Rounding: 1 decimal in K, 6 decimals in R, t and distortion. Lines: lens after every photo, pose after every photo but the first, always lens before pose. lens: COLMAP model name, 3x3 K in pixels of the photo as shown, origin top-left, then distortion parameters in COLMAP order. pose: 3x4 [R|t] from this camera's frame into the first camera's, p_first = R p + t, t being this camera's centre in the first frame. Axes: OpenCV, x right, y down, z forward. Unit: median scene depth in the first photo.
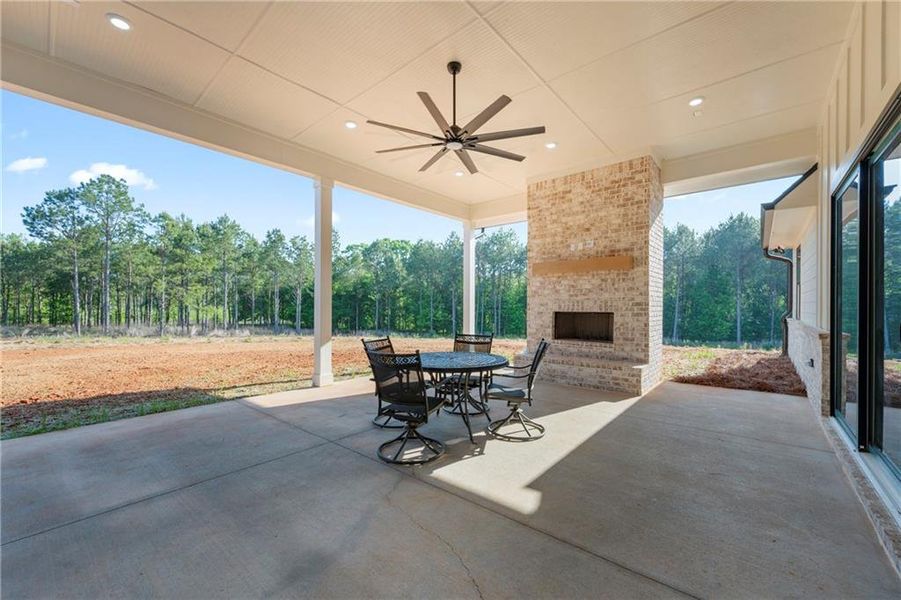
lens RADIAL K [[354.4, 0, 445.2], [0, 354.4, 302.6], [0, 0, 1]] dist [0.011846, 0.000001]
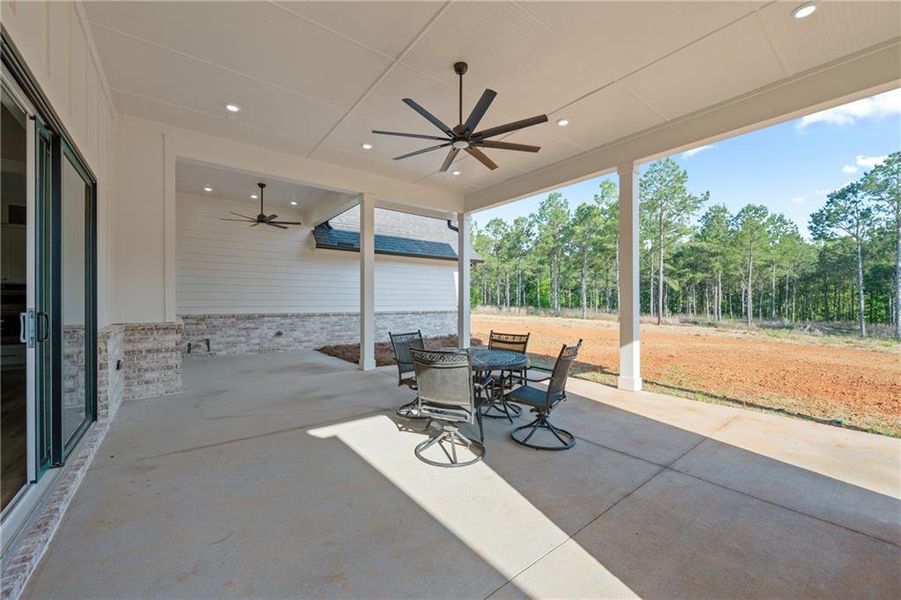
lens RADIAL K [[364.1, 0, 450.5], [0, 364.1, 300.0], [0, 0, 1]] dist [-0.027785, 0.000027]
pose [[-0.203702, -0.013620, -0.978938, 0.946996], [0.010369, 0.999817, -0.016068, 0.030526], [0.978978, -0.013424, -0.203524, 1.107017]]
